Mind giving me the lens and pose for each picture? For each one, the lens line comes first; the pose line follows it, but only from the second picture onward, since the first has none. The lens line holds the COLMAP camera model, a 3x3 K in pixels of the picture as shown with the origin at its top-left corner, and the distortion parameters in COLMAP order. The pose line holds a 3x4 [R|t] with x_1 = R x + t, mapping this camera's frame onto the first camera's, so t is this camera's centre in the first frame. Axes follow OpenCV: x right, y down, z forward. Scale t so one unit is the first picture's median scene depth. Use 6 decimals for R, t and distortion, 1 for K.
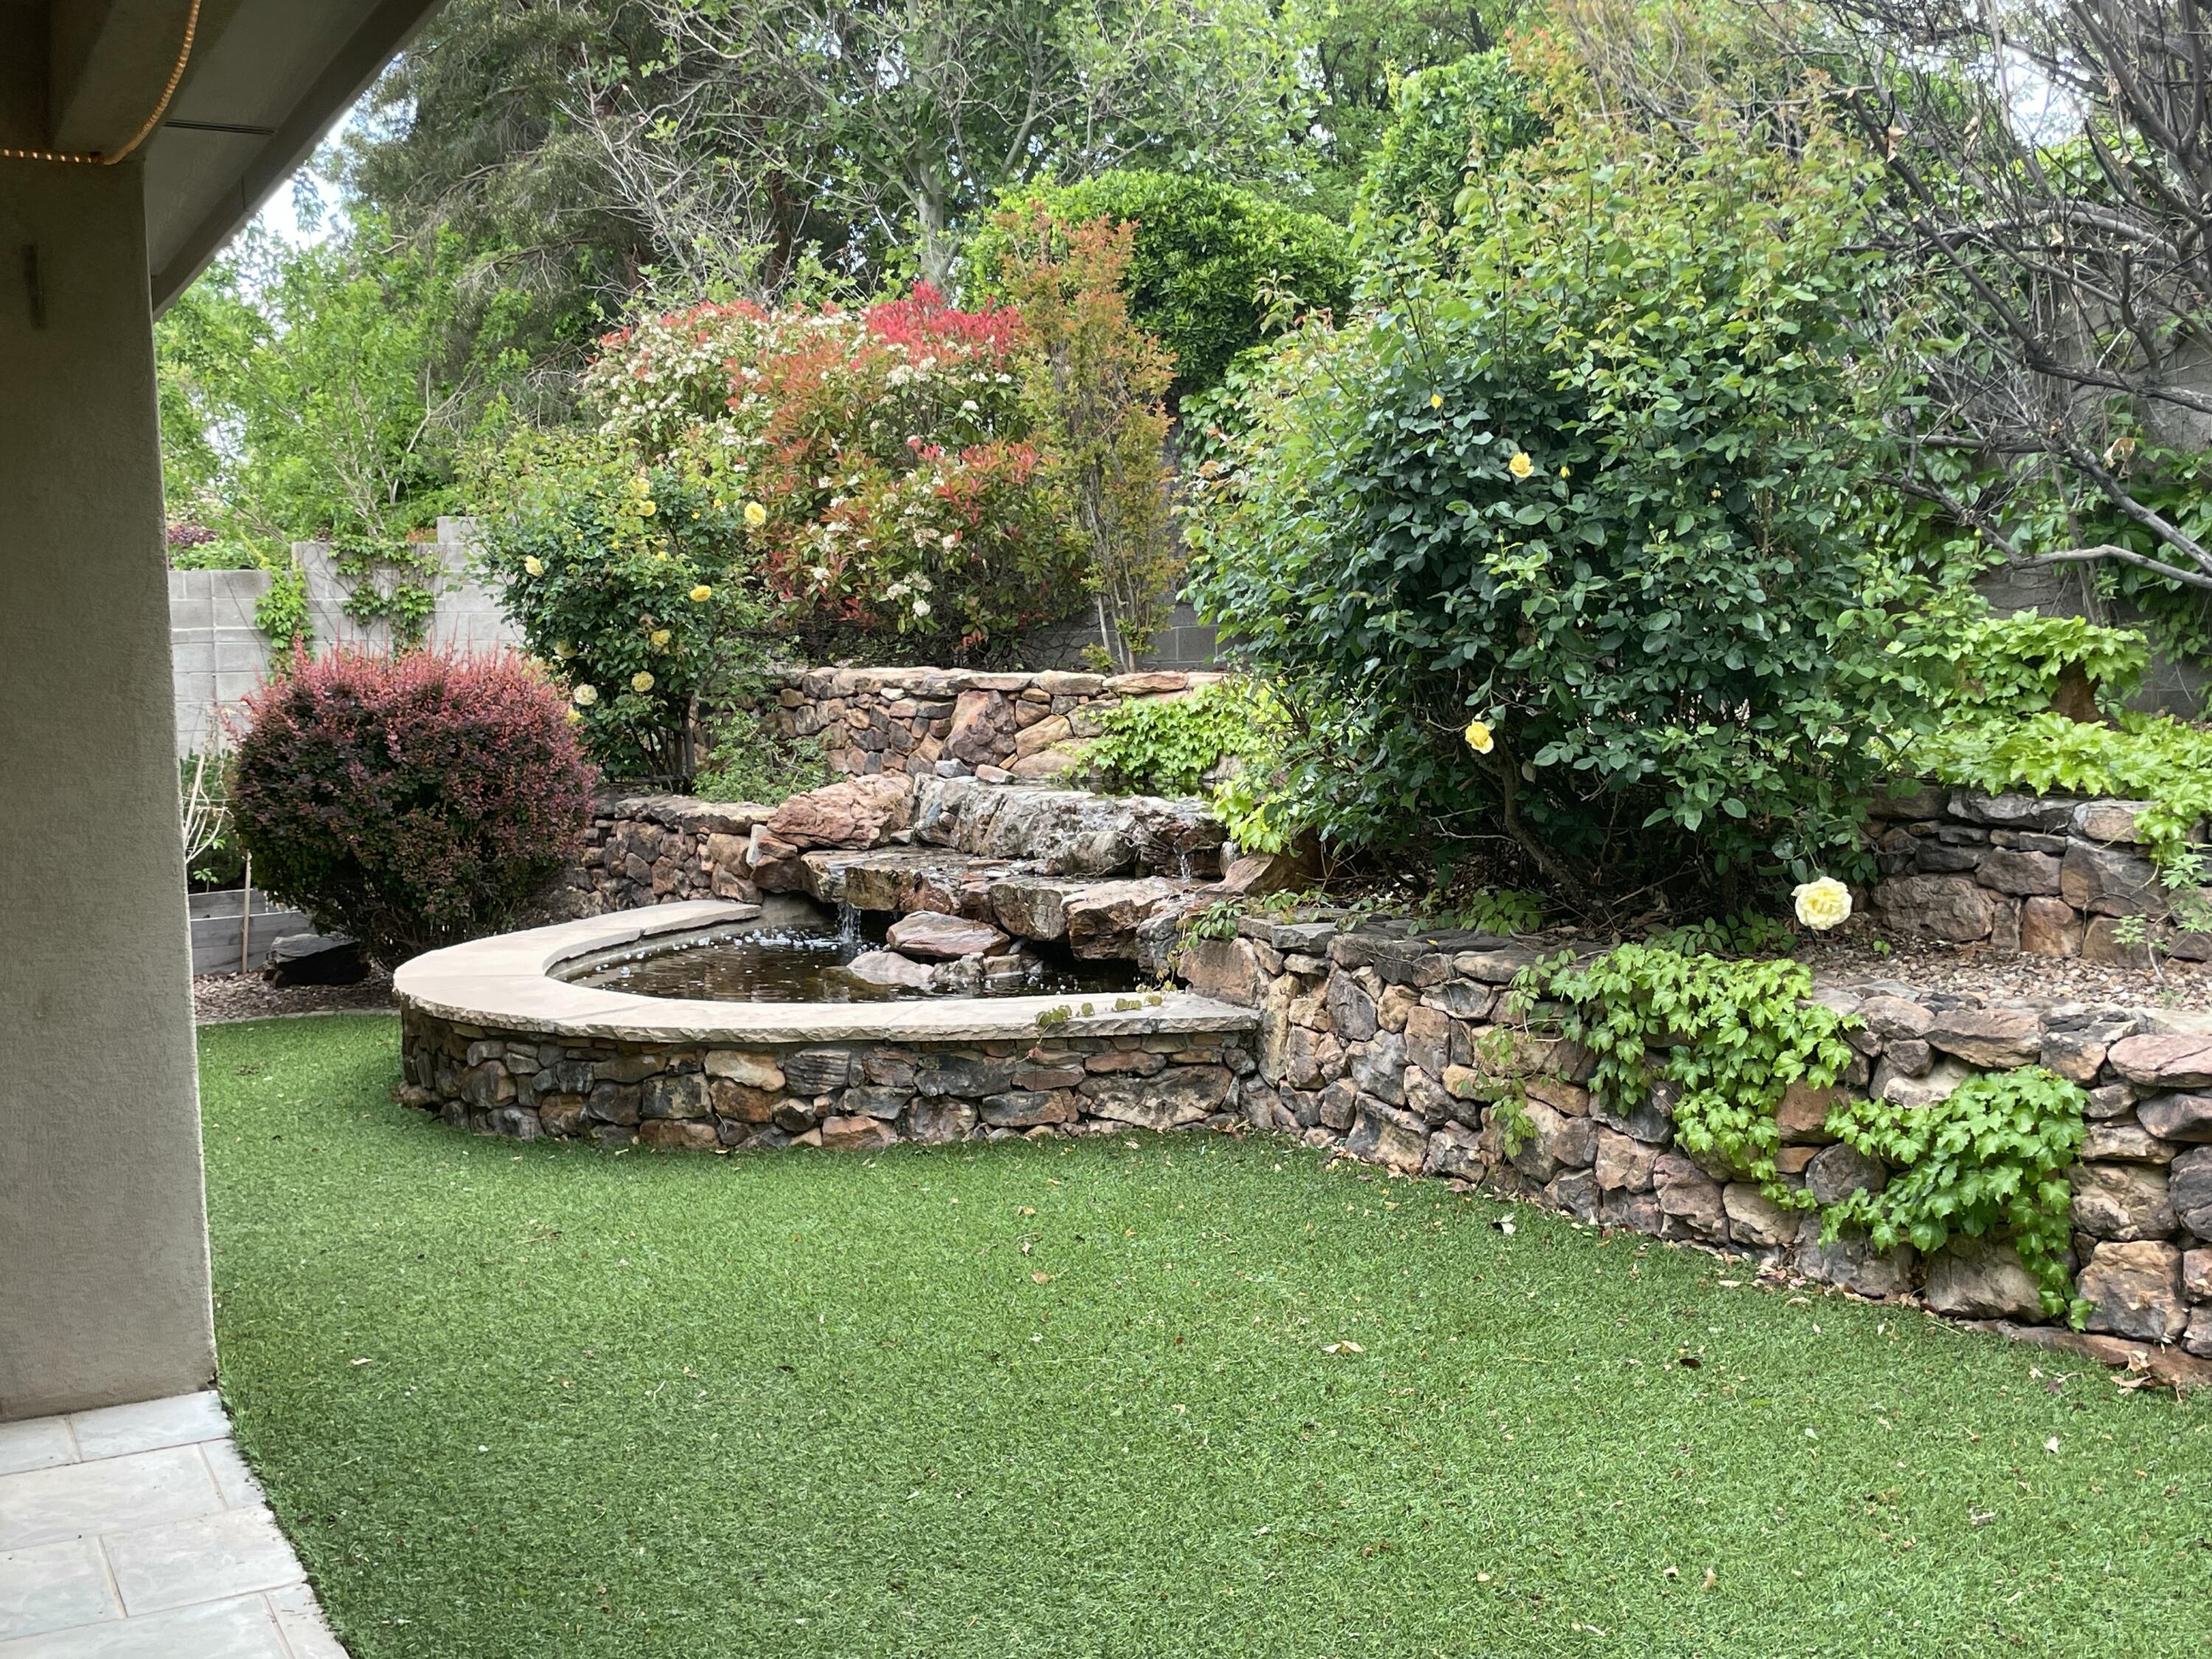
lens RADIAL K [[2325.3, 0, 1141.7], [0, 2325.3, 797.8], [0, 0, 1]] dist [0.059744, 0.000000]
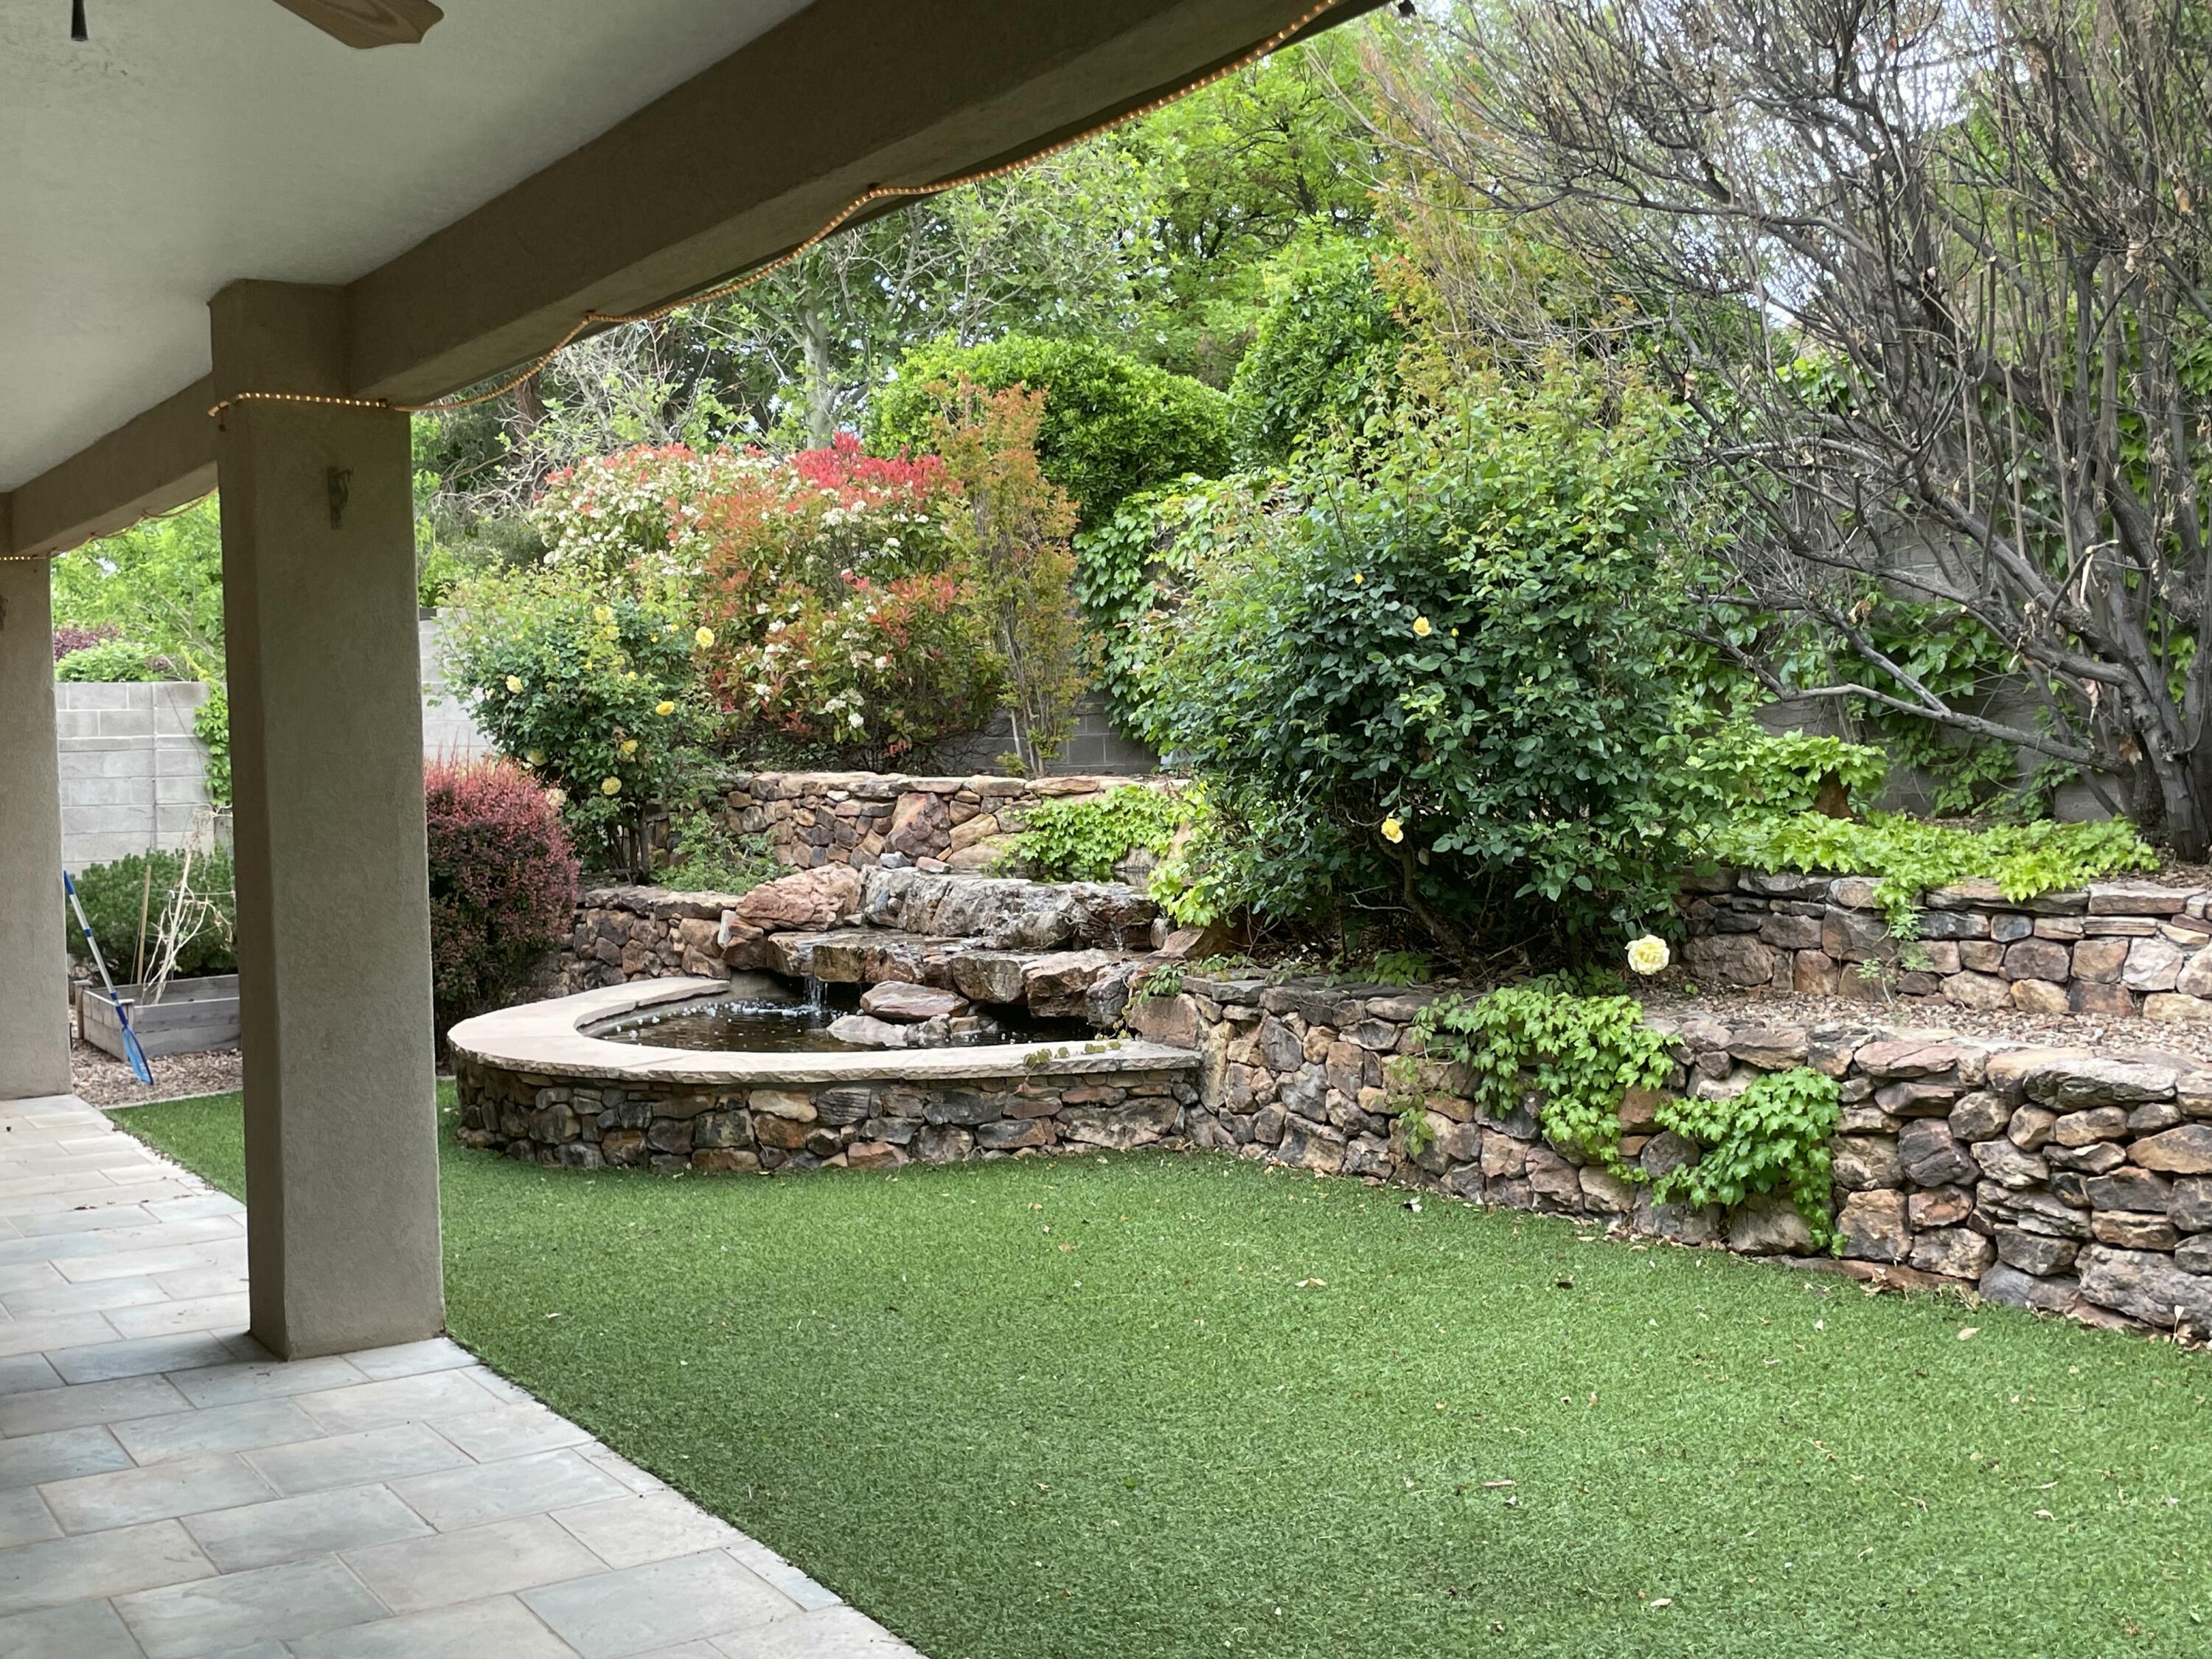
lens RADIAL K [[2325.3, 0, 1127.7], [0, 2325.3, 774.9], [0, 0, 1]] dist [0.059744, 0.000000]
pose [[0.996933, -0.001623, 0.078240, -0.085837], [0.005662, 0.998660, -0.051434, 0.007546], [-0.078052, 0.051720, 0.995607, -0.241930]]
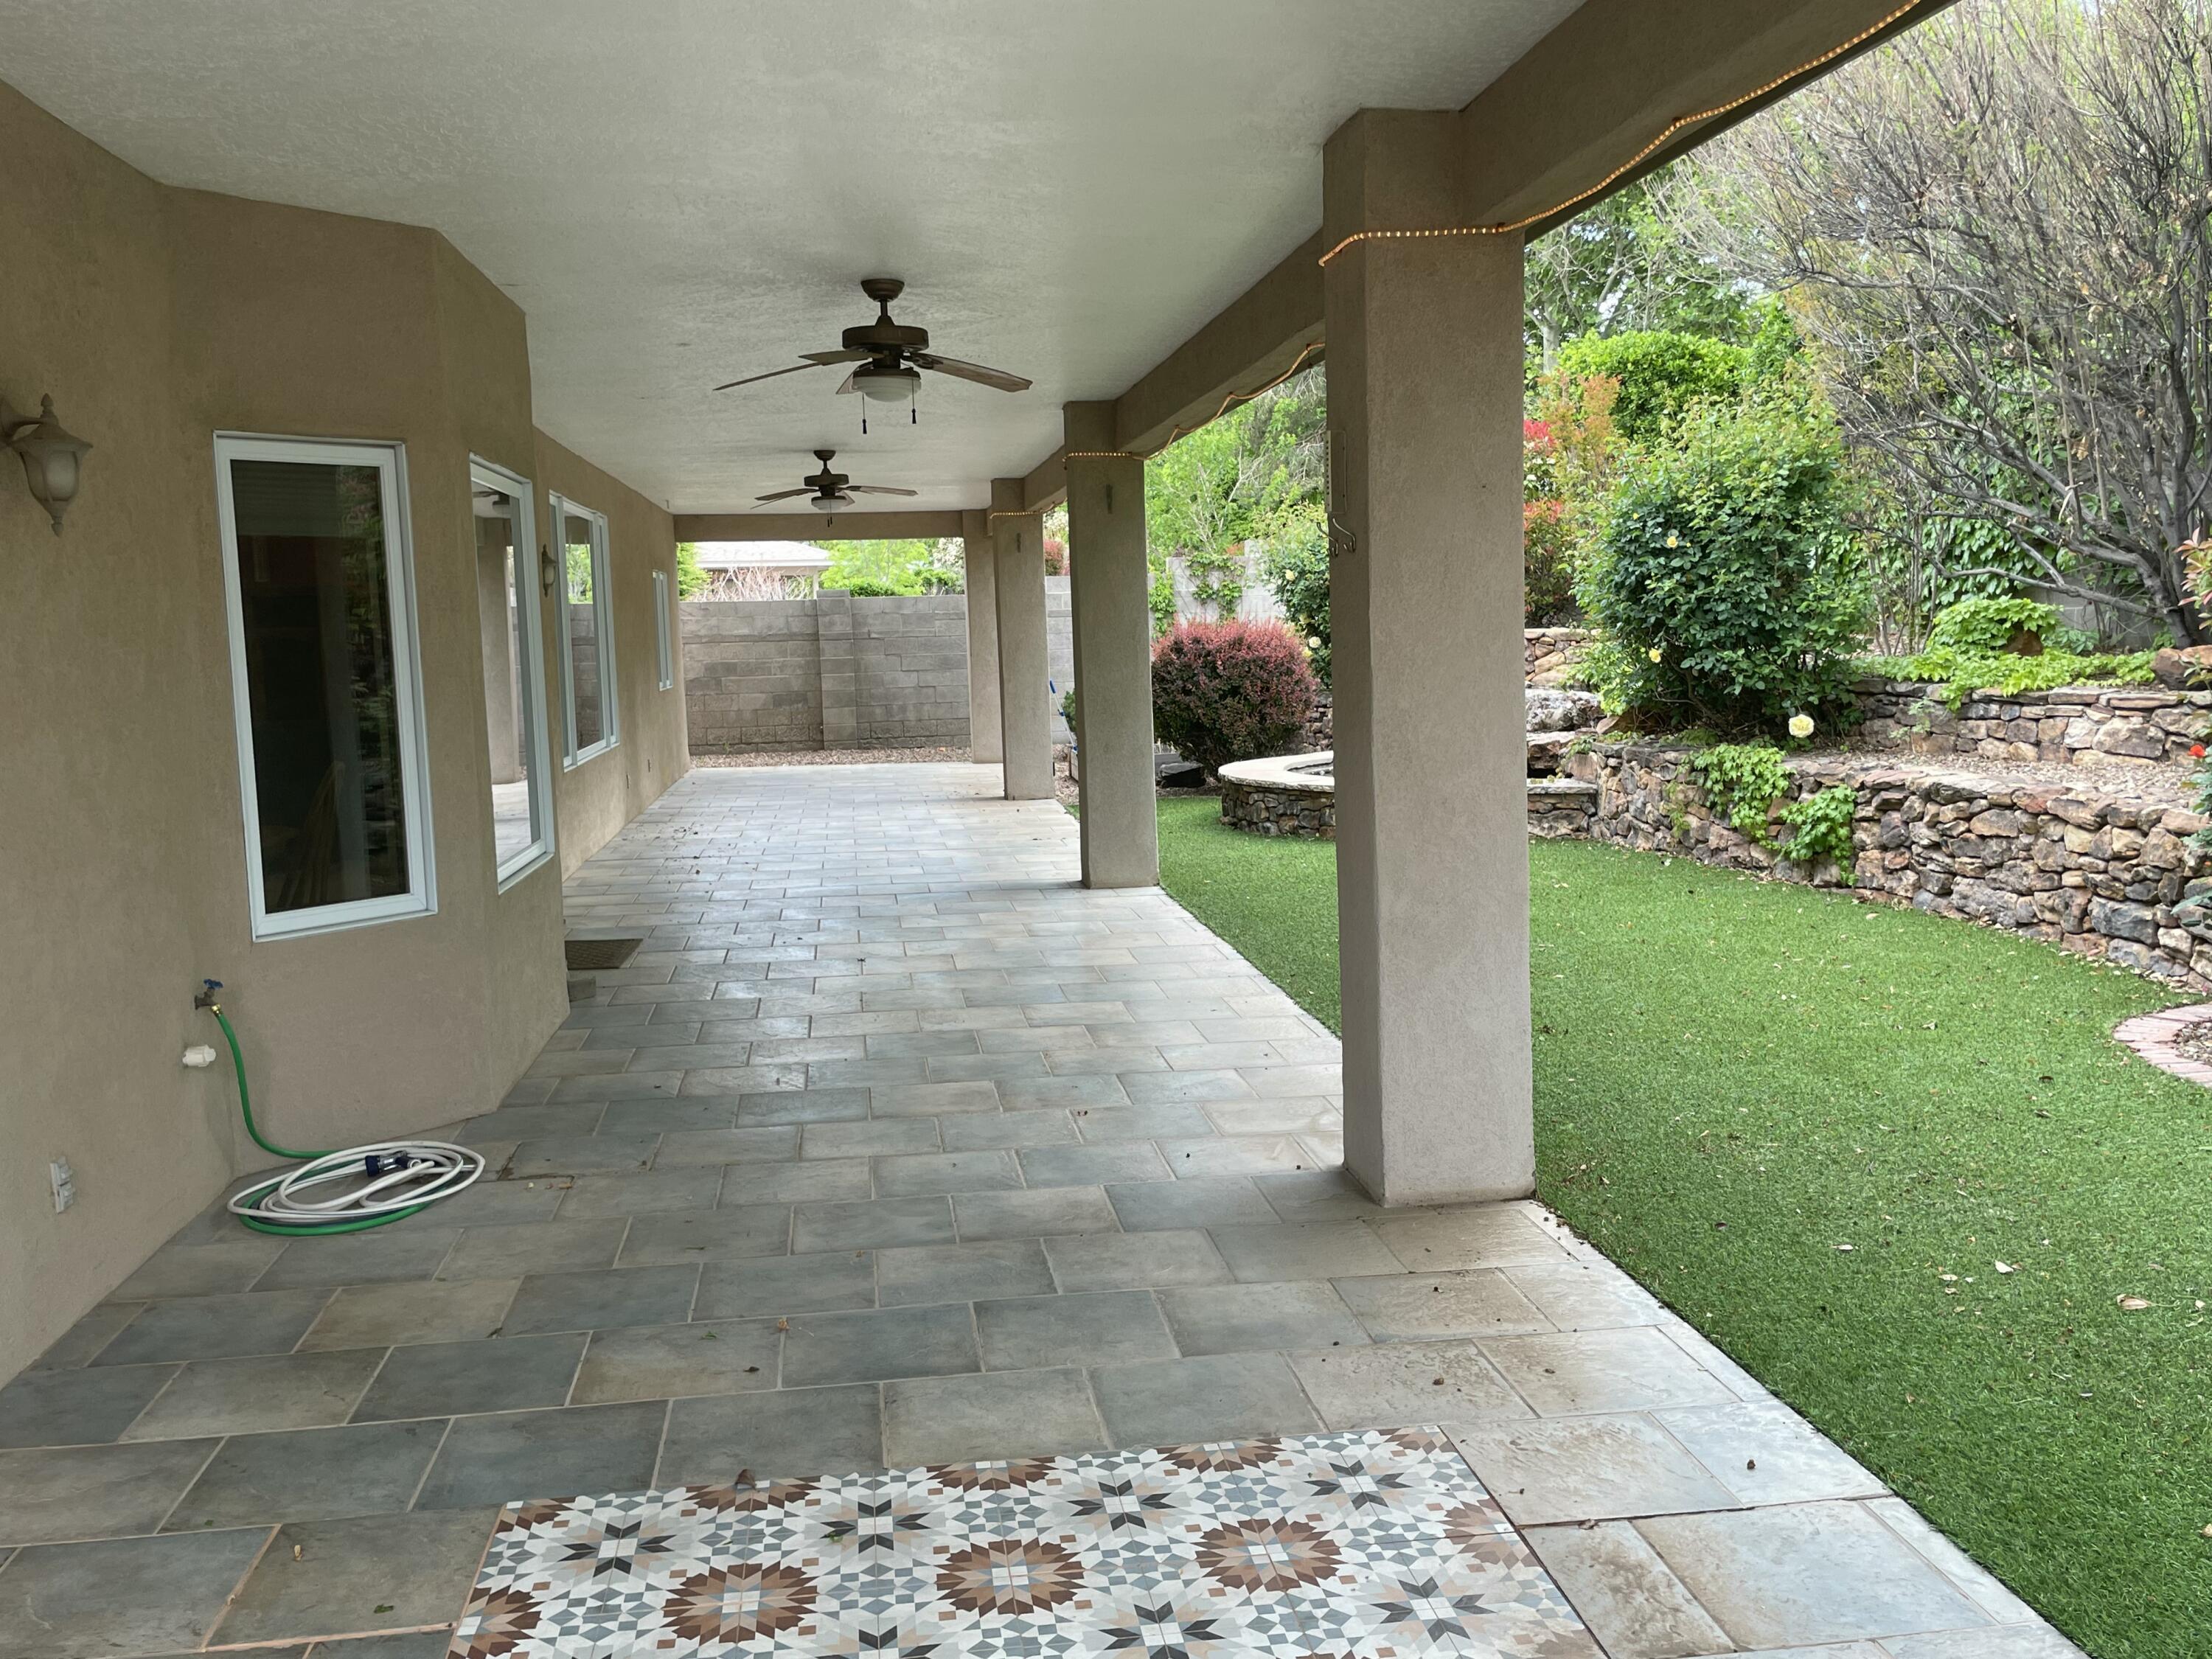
lens RADIAL K [[1853.1, 0, 1088.7], [0, 1853.1, 810.0], [0, 0, 1]] dist [0.027524, -0.020228]
pose [[0.929758, 0.030475, -0.366909, 0.247570], [-0.014564, 0.998833, 0.046055, 0.042334], [0.367884, -0.037476, 0.929116, -0.794001]]
